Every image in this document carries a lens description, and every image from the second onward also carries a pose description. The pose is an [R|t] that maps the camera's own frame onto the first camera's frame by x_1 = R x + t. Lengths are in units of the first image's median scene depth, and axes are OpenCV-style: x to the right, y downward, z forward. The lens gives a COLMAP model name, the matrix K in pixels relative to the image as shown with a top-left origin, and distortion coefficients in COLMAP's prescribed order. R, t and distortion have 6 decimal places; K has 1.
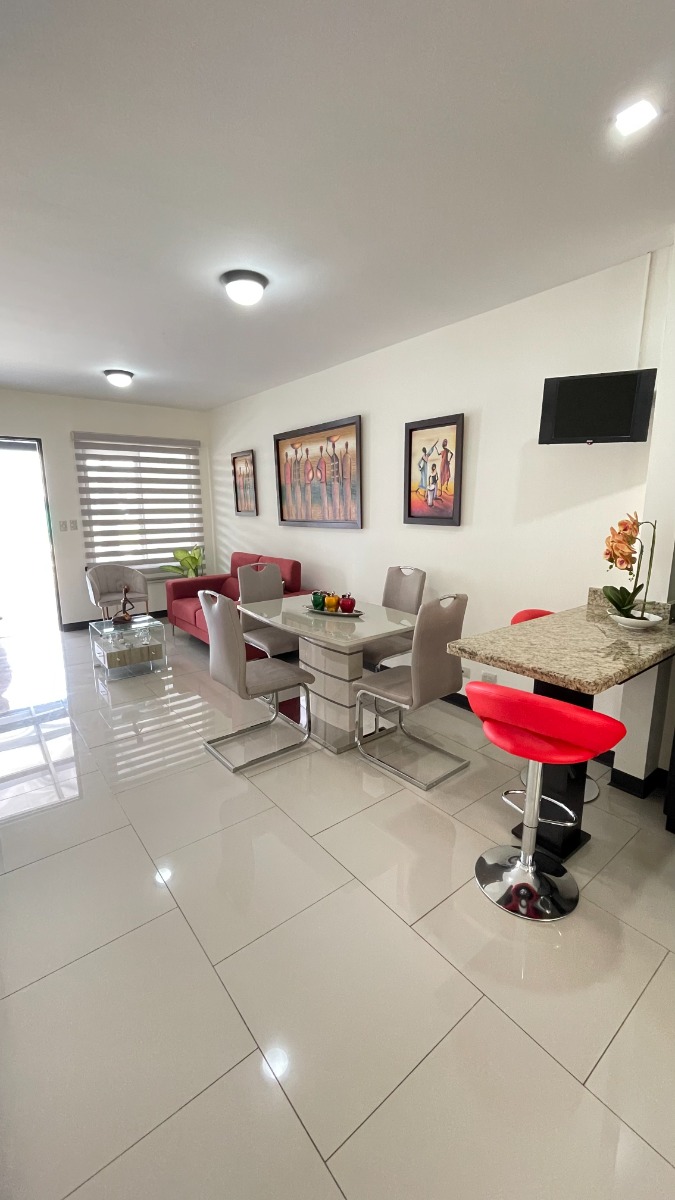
lens RADIAL K [[487.3, 0, 336.3], [0, 487.3, 599.7], [0, 0, 1]] dist [-0.000434, -0.000025]
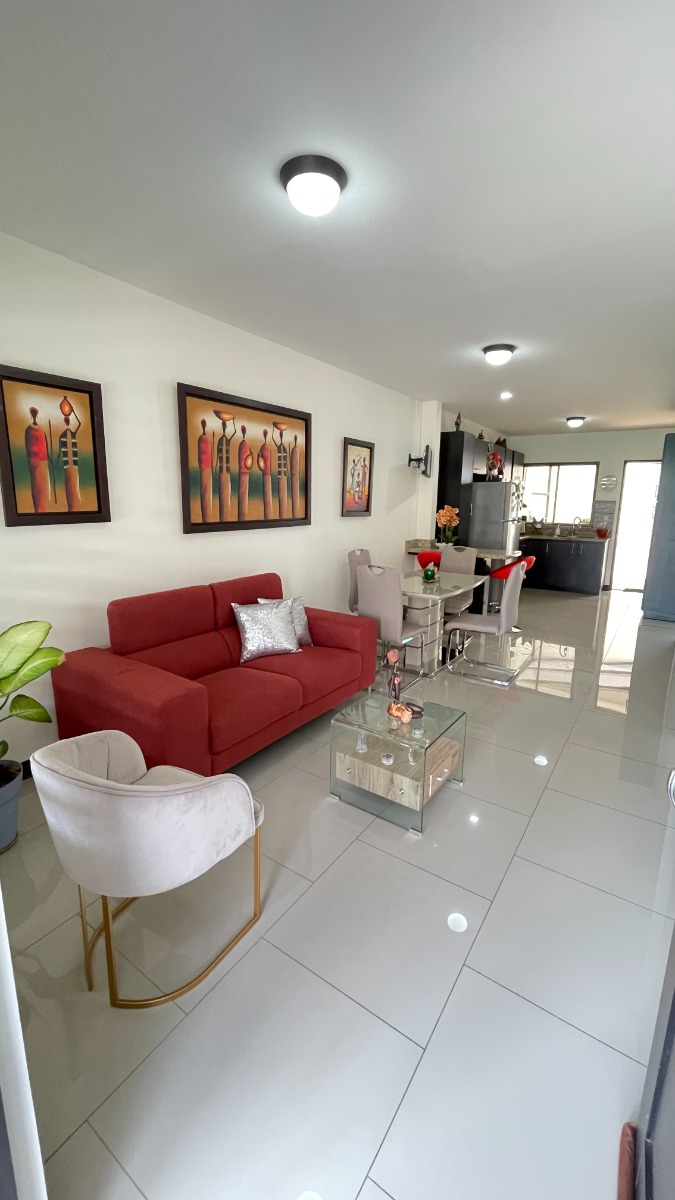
lens RADIAL K [[487.3, 0, 335.7], [0, 487.3, 599.5], [0, 0, 1]] dist [-0.000434, -0.000025]
pose [[-0.296345, -0.197020, 0.934539, -0.936643], [0.164014, 0.953458, 0.253018, -0.240968], [-0.940893, 0.228258, -0.250239, 1.214152]]
